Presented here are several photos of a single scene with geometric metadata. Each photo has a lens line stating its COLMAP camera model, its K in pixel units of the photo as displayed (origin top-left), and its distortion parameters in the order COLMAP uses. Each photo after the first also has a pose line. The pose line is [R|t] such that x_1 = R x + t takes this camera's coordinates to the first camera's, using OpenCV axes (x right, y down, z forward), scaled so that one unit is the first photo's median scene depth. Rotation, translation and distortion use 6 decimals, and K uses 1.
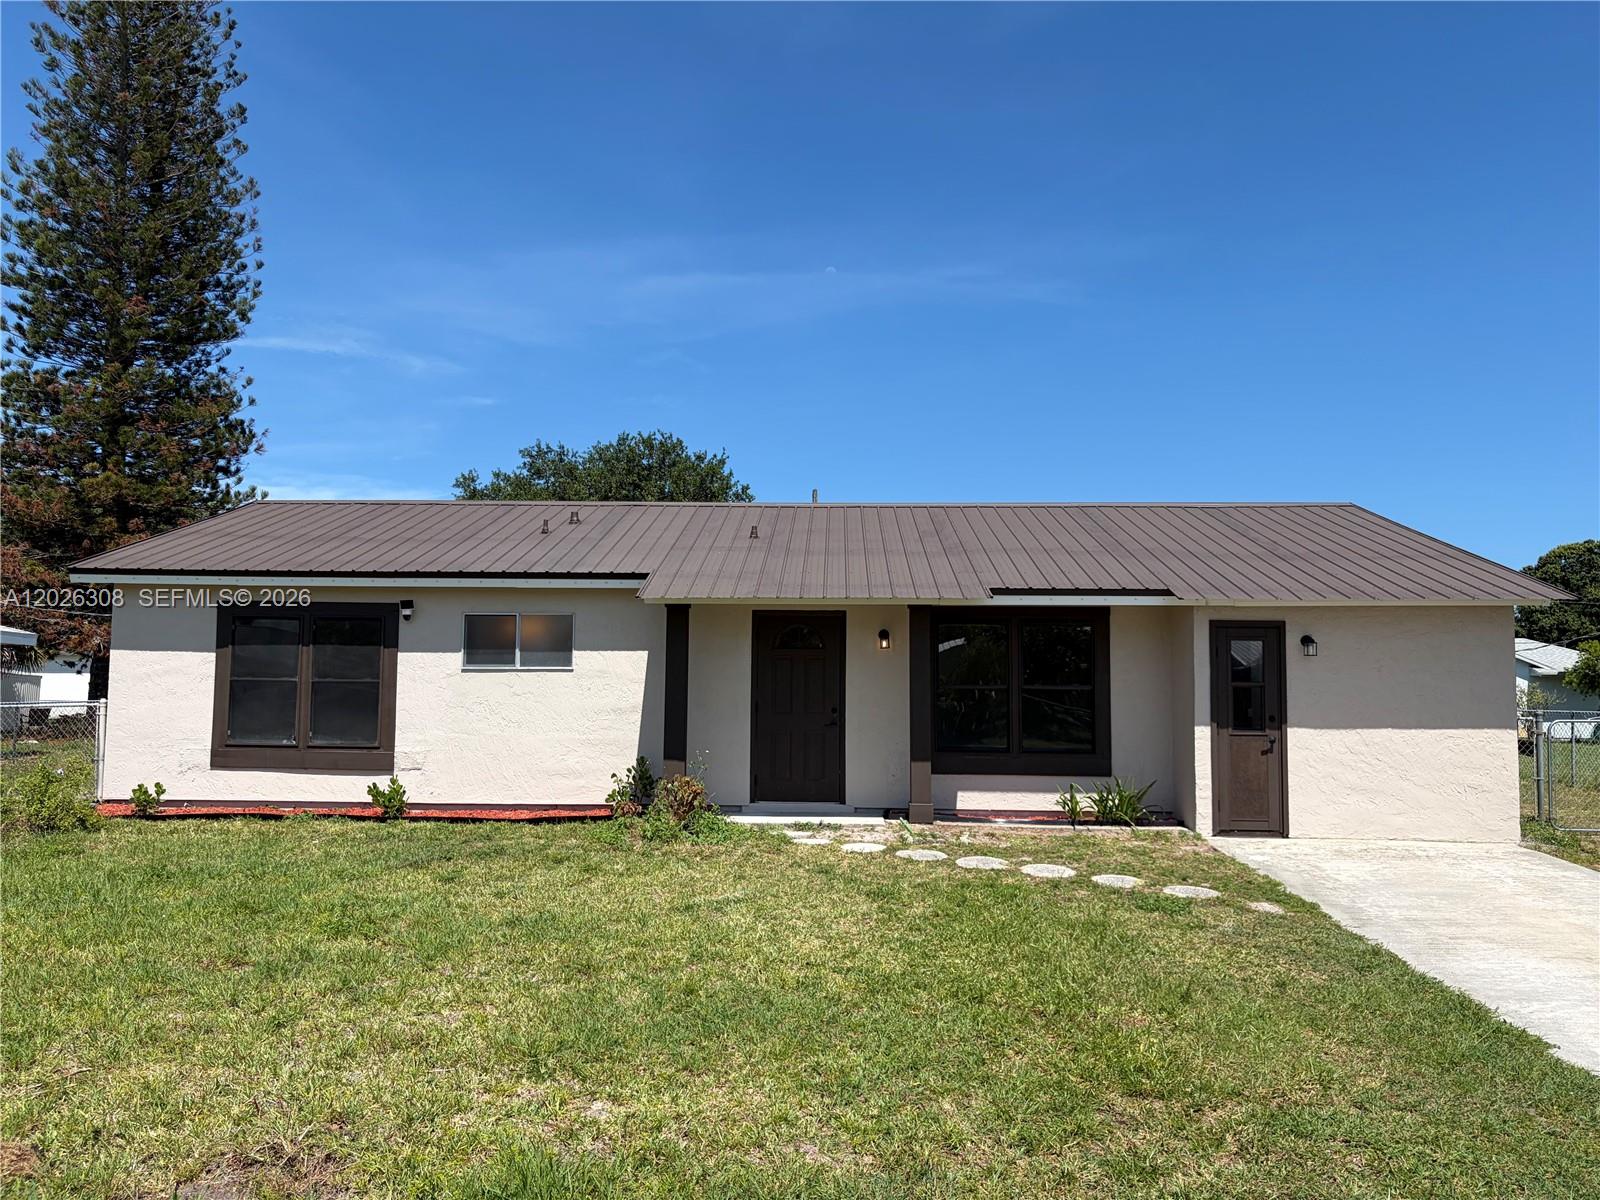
lens RADIAL K [[1239.2, 0, 800.0], [0, 1239.2, 600.0], [0, 0, 1]] dist [0.003315, -0.008688]
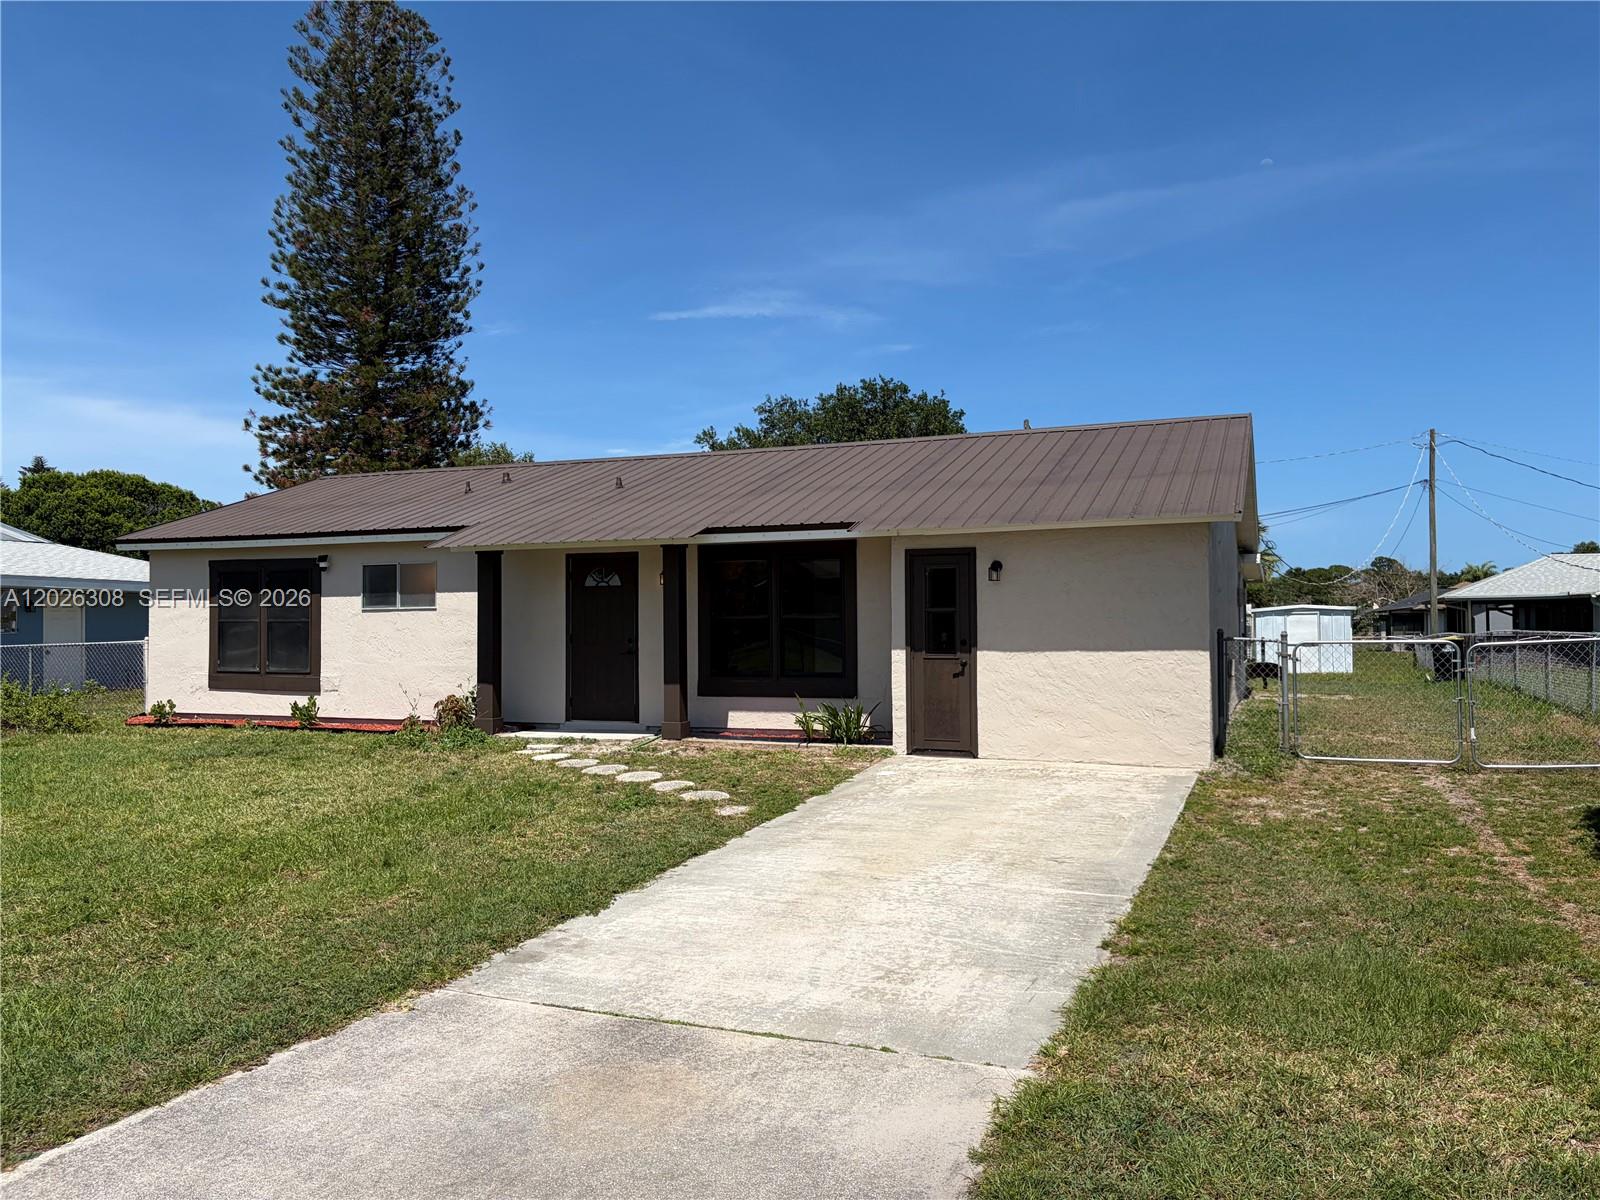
lens RADIAL K [[1212.4, 0, 800.0], [0, 1212.4, 600.0], [0, 0, 1]] dist [0.004746, 0.000530]
pose [[0.941418, -0.022784, -0.336471, 0.553164], [0.040909, 0.998063, 0.046874, 0.007330], [0.334752, -0.057892, 0.940526, 0.010742]]
